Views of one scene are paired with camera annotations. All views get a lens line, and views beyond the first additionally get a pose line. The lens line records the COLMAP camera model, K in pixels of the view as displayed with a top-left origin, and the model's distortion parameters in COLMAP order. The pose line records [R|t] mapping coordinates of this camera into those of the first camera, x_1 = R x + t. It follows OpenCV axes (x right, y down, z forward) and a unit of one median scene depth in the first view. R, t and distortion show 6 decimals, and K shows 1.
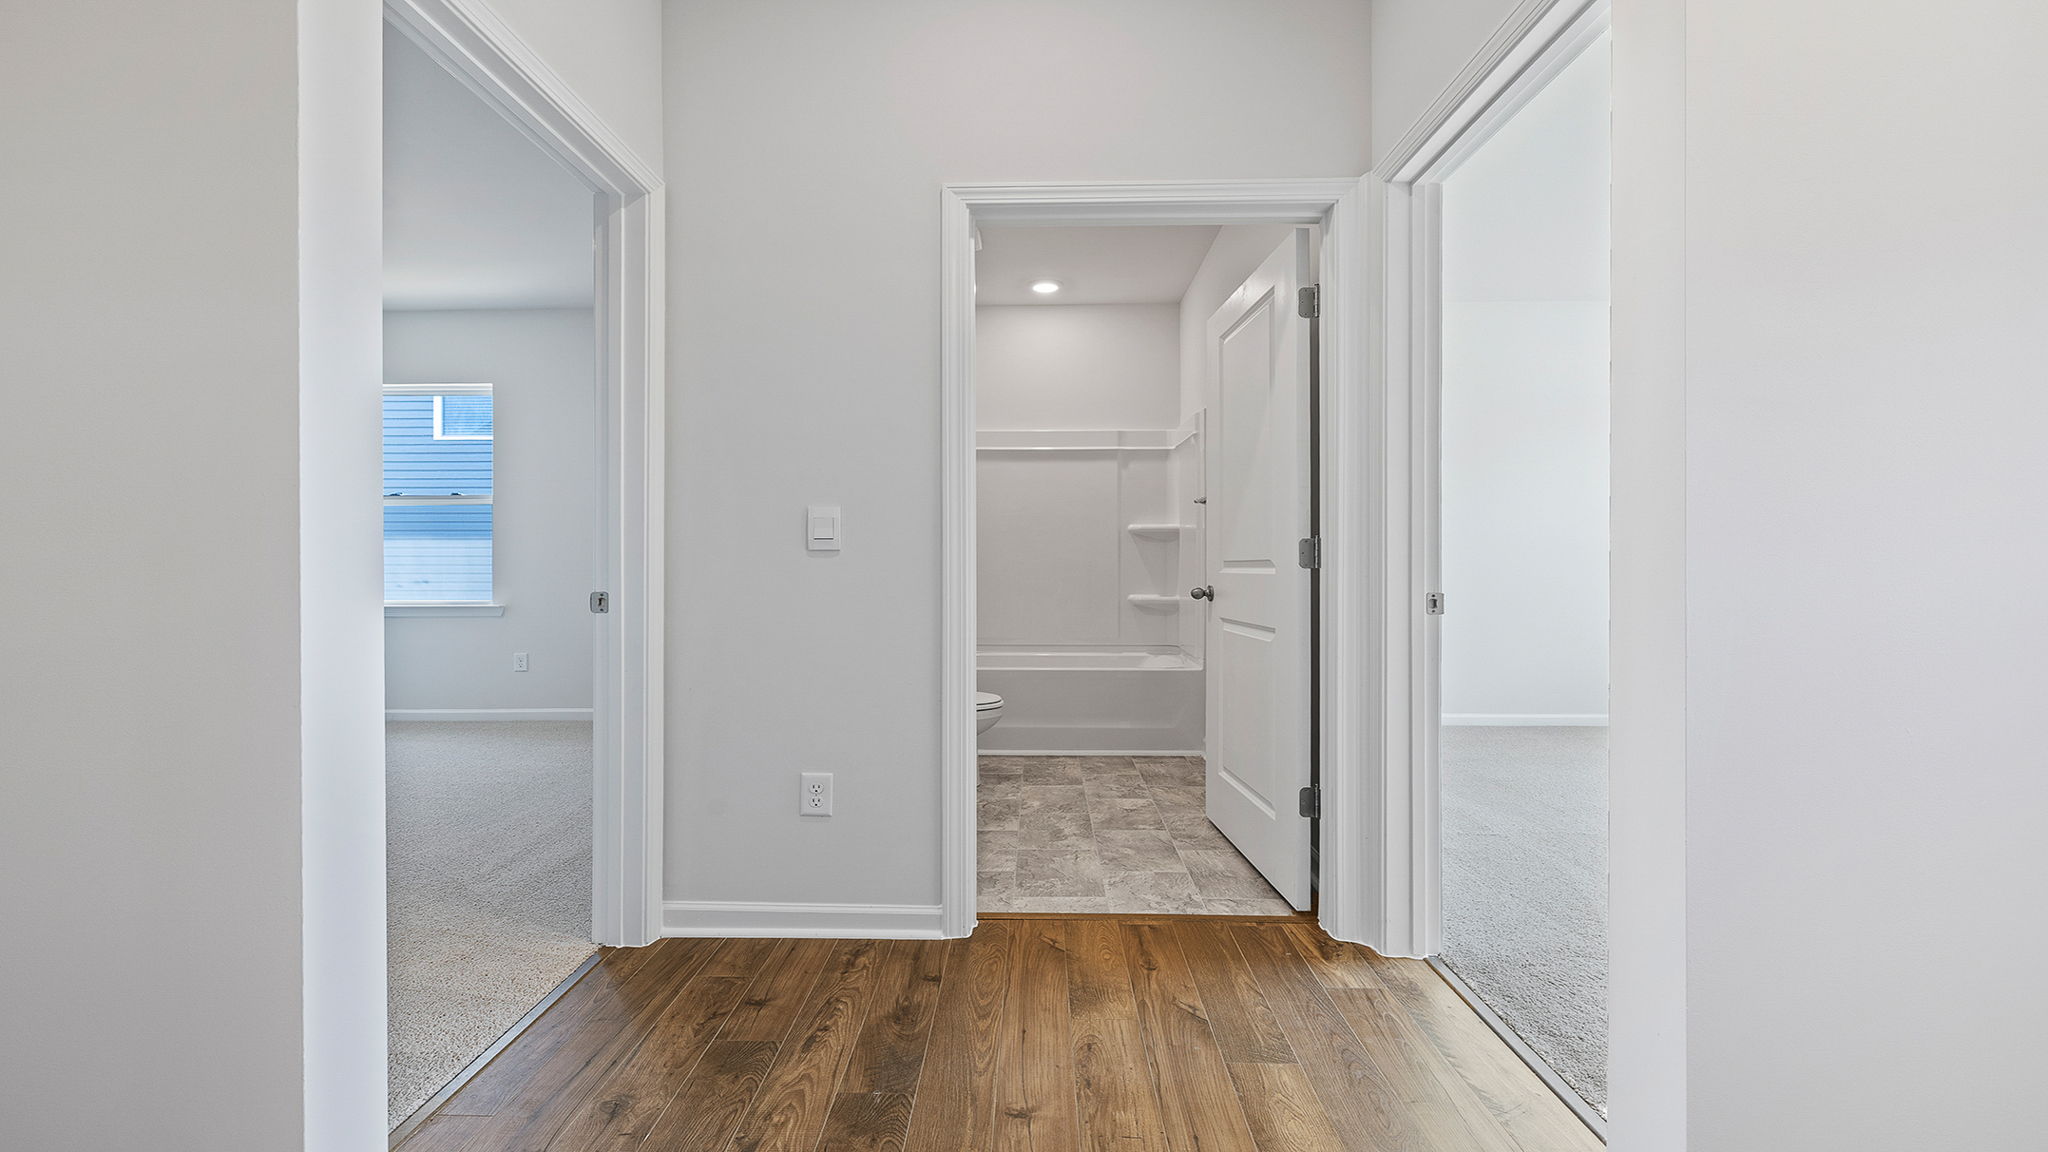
lens RADIAL K [[896.9, 0, 1030.3], [0, 896.9, 566.5], [0, 0, 1]] dist [0.003056, -0.000001]
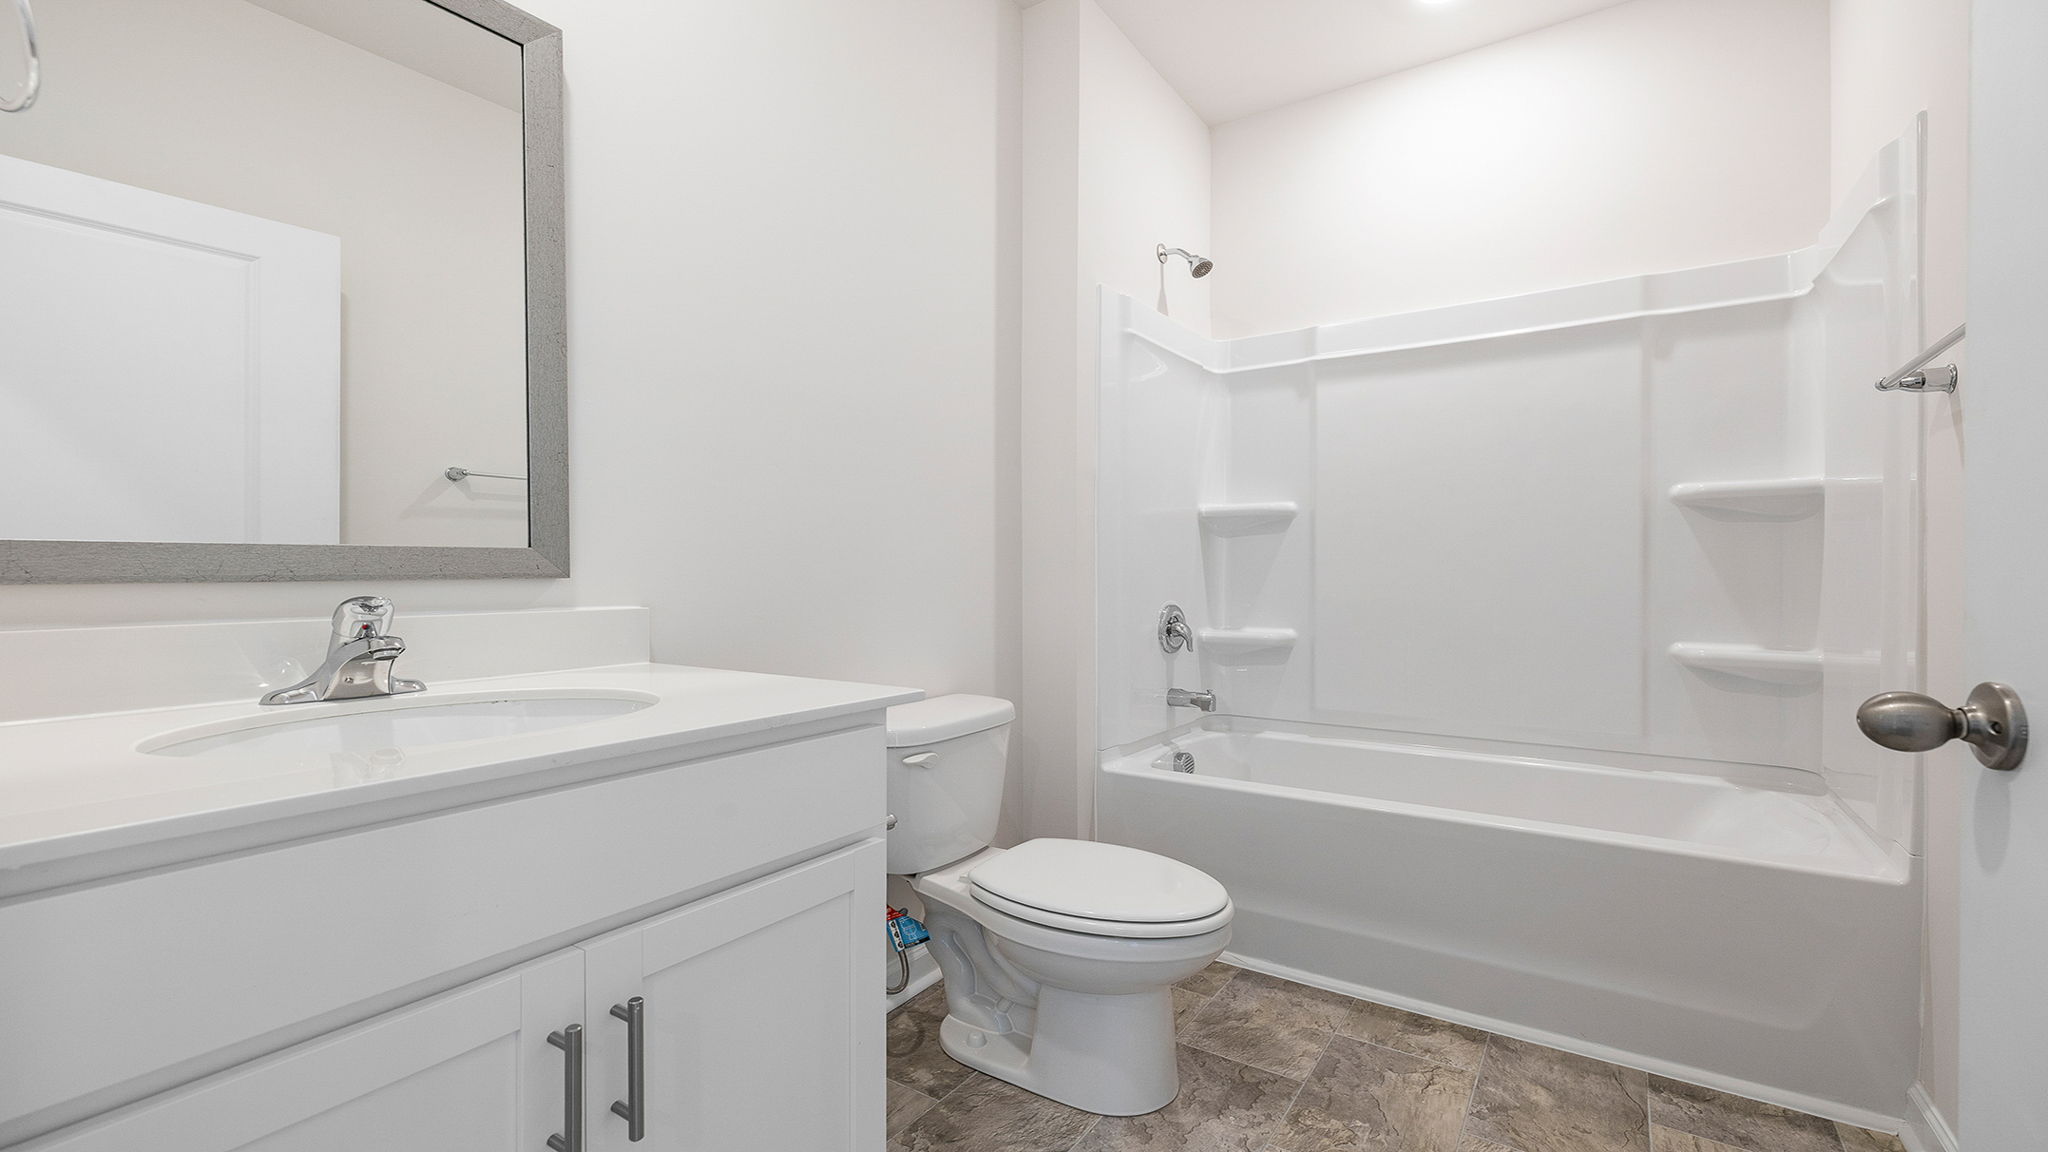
lens RADIAL K [[896.9, 0, 1014.1], [0, 896.9, 581.4], [0, 0, 1]] dist [0.003056, -0.000001]
pose [[0.835538, 0.002420, -0.549427, 0.083313], [-0.001380, 0.999996, 0.002306, -0.000147], [0.549431, -0.001169, 0.835538, 0.460072]]
